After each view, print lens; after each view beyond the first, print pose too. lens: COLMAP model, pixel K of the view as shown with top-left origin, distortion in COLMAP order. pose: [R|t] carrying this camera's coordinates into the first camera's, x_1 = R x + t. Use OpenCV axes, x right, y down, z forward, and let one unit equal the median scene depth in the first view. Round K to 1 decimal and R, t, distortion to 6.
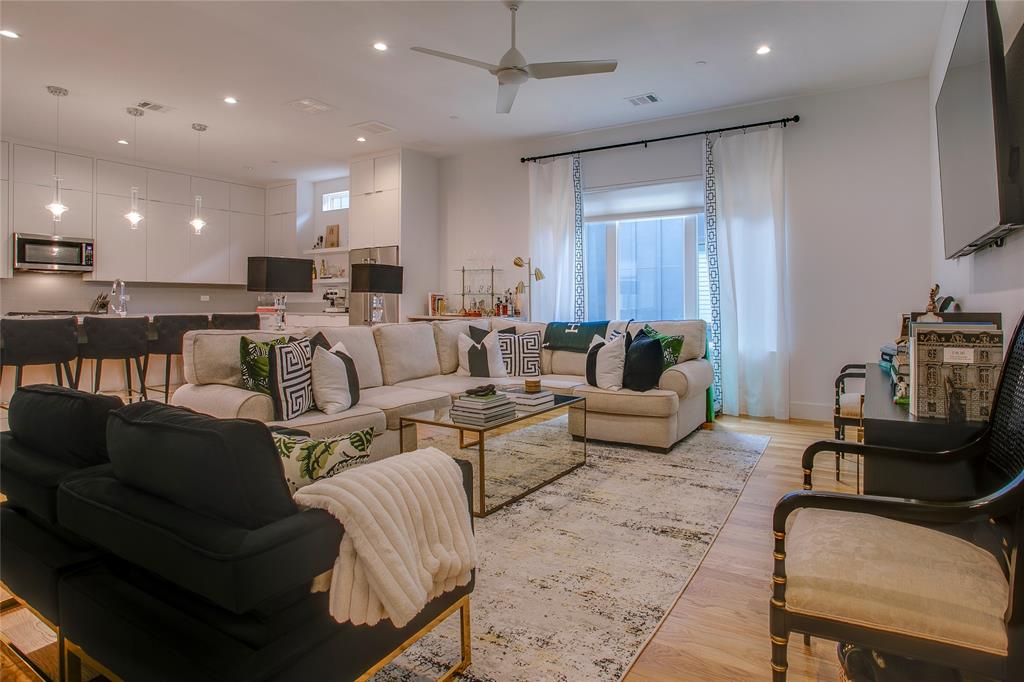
lens RADIAL K [[549.5, 0, 548.1], [0, 549.5, 299.3], [0, 0, 1]] dist [-0.043353, 0.012151]
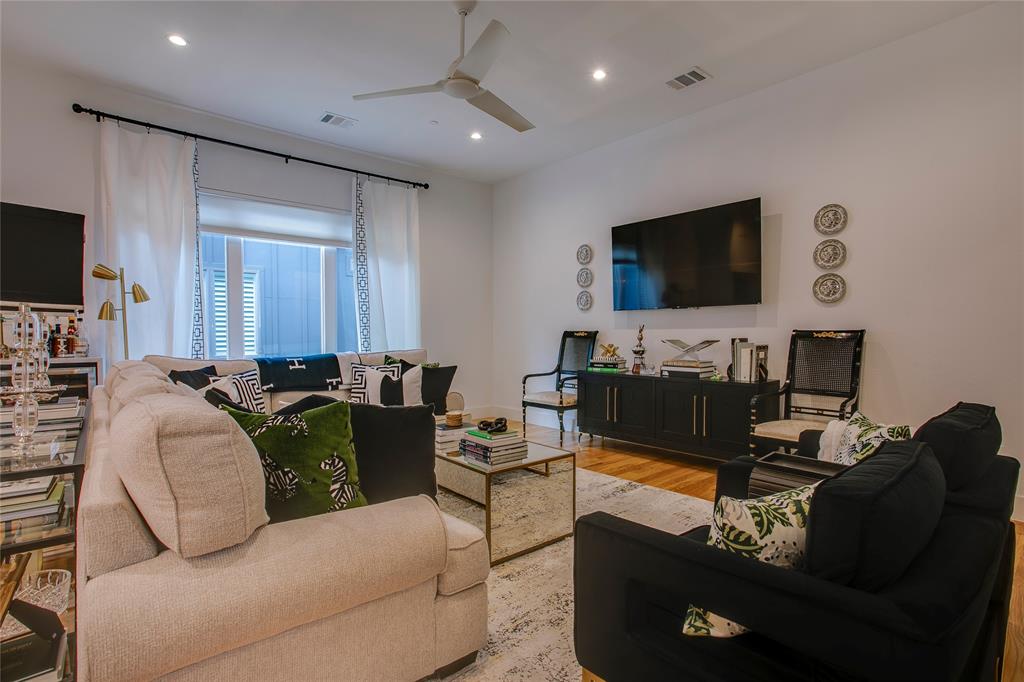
lens RADIAL K [[504.7, 0, 519.1], [0, 504.7, 350.9], [0, 0, 1]] dist [-0.033152, 0.019280]
pose [[0.302567, -0.029053, 0.952685, -0.521377], [-0.003648, 0.999493, 0.031639, 0.006083], [-0.953121, -0.013048, 0.302307, 0.394159]]
